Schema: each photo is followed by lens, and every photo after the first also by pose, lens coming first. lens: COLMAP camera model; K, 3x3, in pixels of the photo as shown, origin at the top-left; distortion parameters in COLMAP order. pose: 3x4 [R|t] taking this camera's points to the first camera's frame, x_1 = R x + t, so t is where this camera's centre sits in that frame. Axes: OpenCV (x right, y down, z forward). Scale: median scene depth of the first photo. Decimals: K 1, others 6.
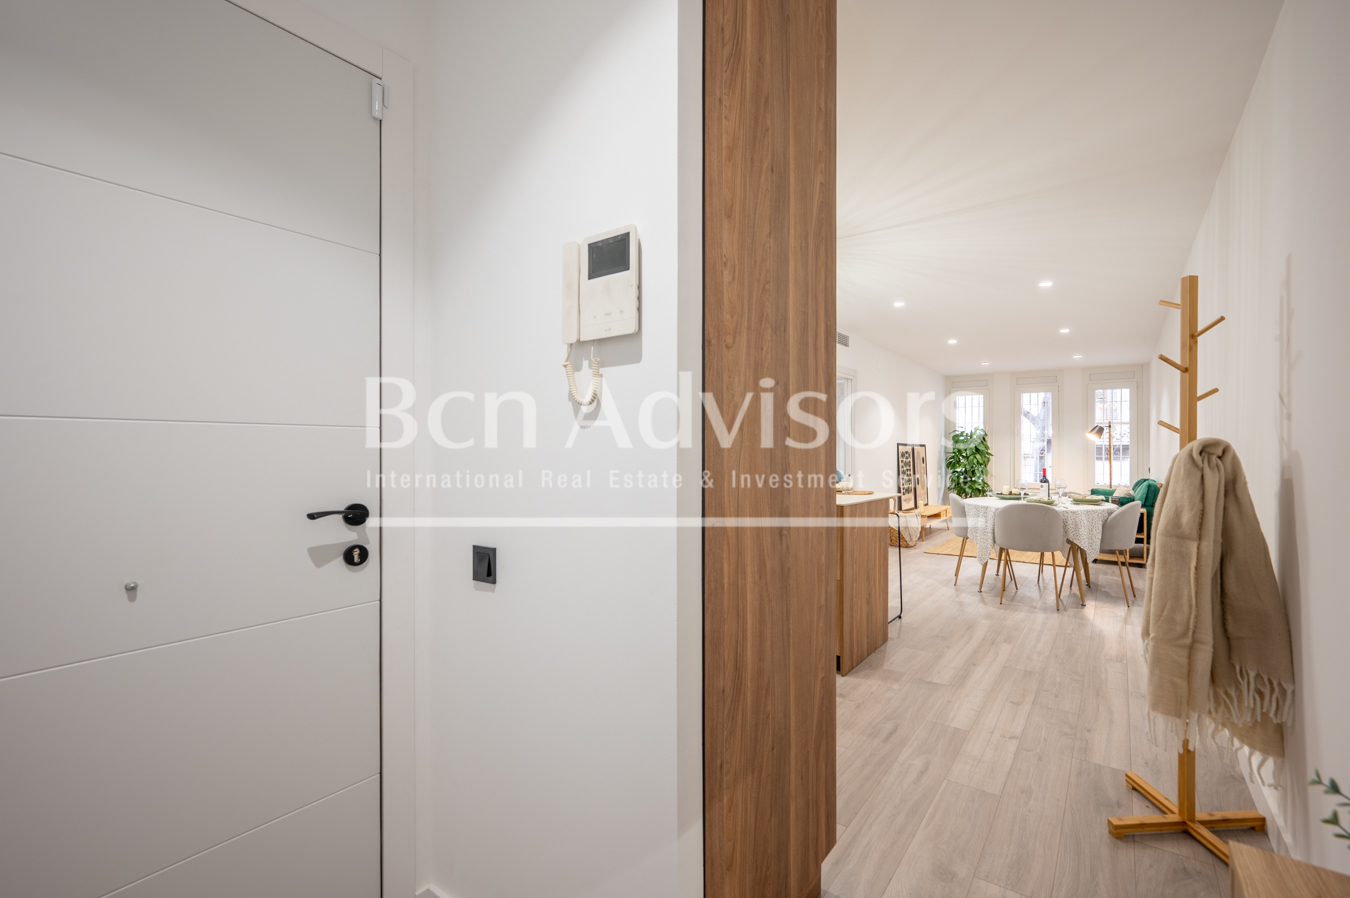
lens RADIAL K [[569.8, 0, 736.9], [0, 569.8, 445.5], [0, 0, 1]] dist [-0.002583, -0.000007]
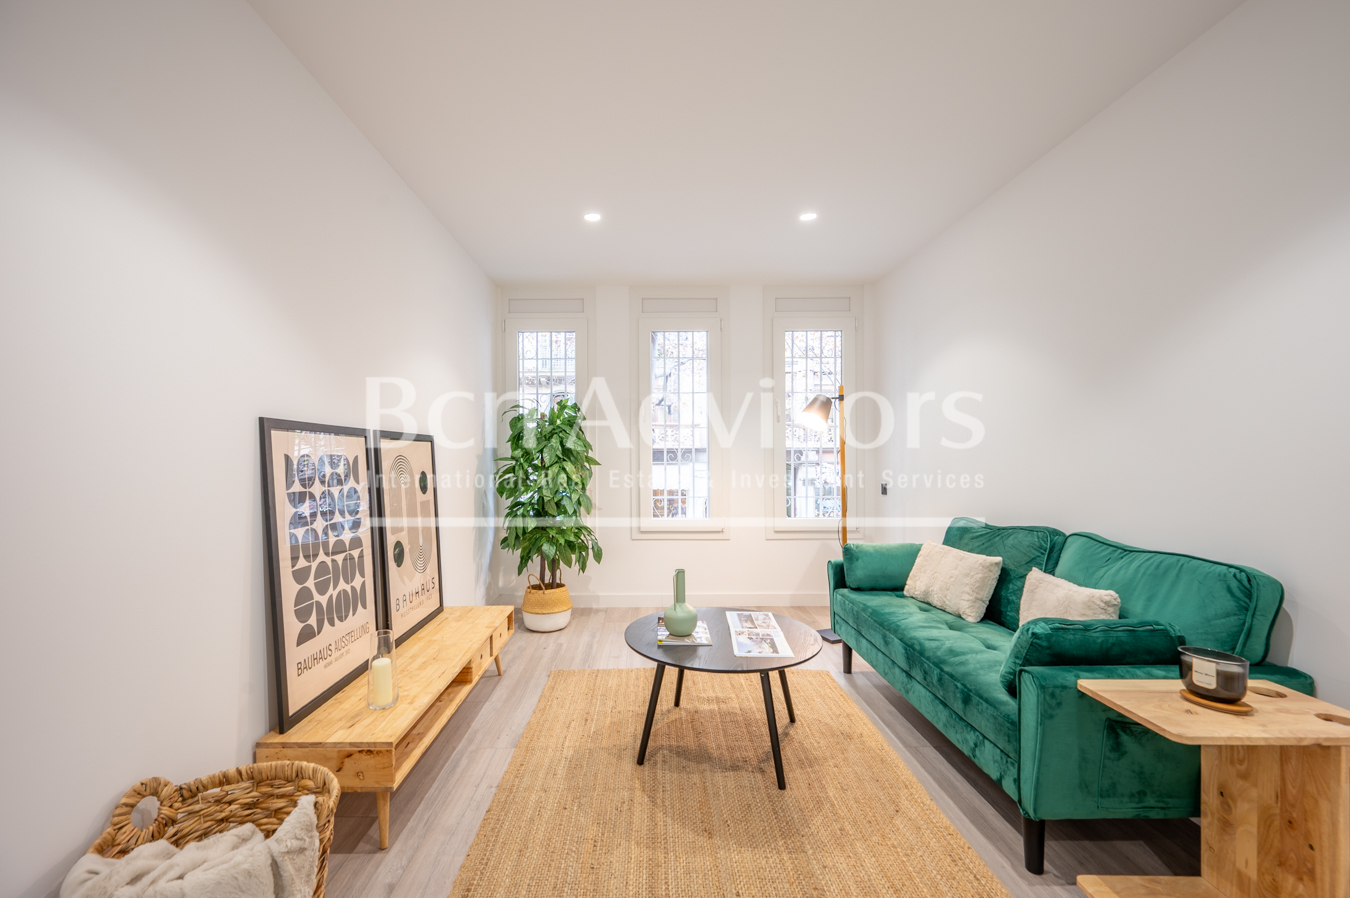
lens RADIAL K [[569.8, 0, 664.6], [0, 569.8, 473.7], [0, 0, 1]] dist [-0.002583, -0.000007]
pose [[0.814211, -0.019003, 0.580258, 0.952795], [-0.005668, 0.999156, 0.040675, 0.027100], [-0.580542, -0.036407, 0.813416, 2.484420]]
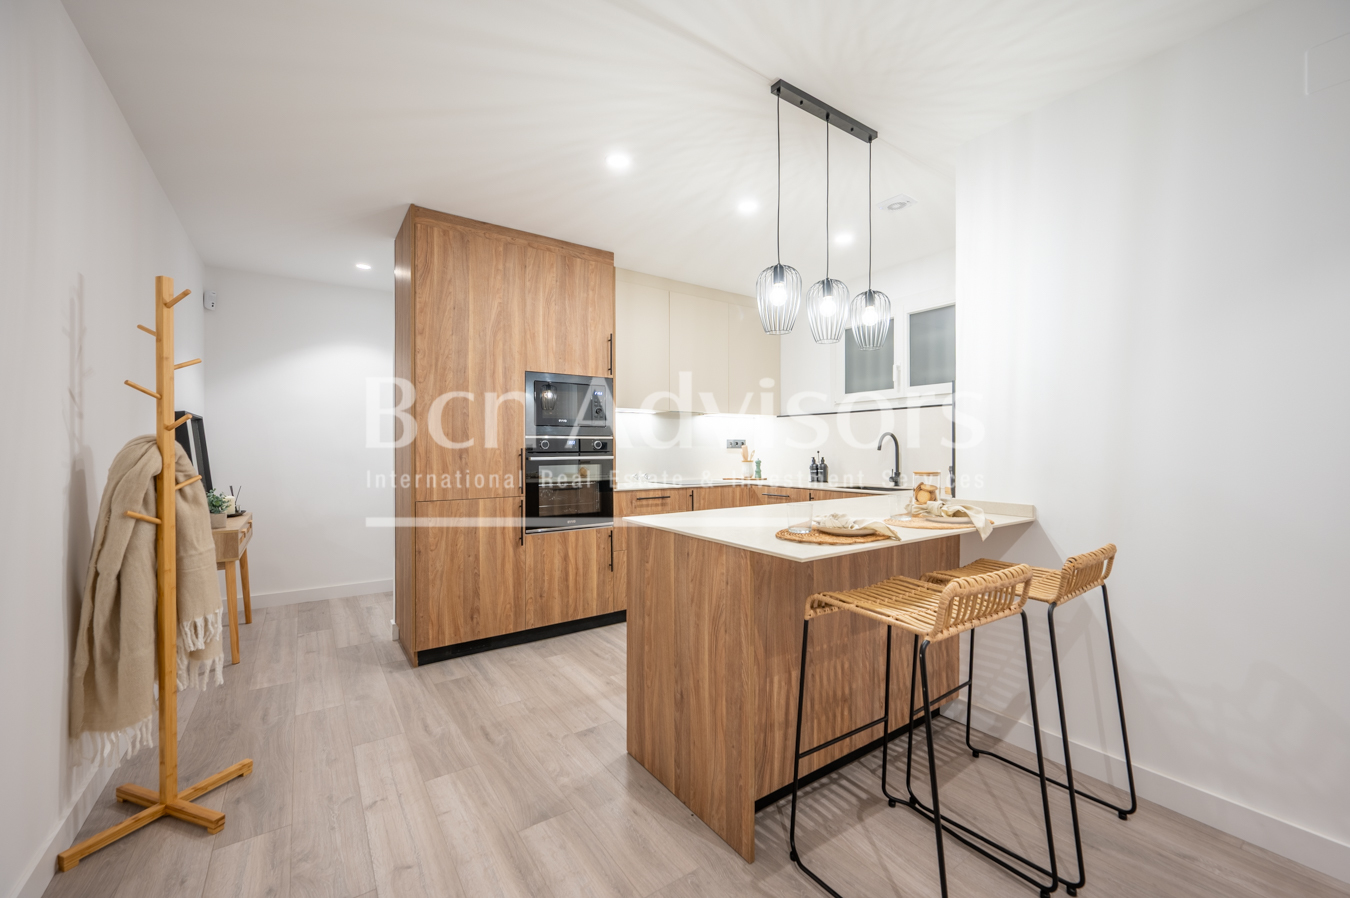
lens RADIAL K [[547.7, 0, 693.8], [0, 547.7, 447.2], [0, 0, 1]] dist [-0.003735, 0.000655]
pose [[-0.353649, -0.007797, -0.935346, 1.091568], [0.010481, 0.999869, -0.012298, 0.027610], [0.935320, -0.014153, -0.353521, 1.773963]]
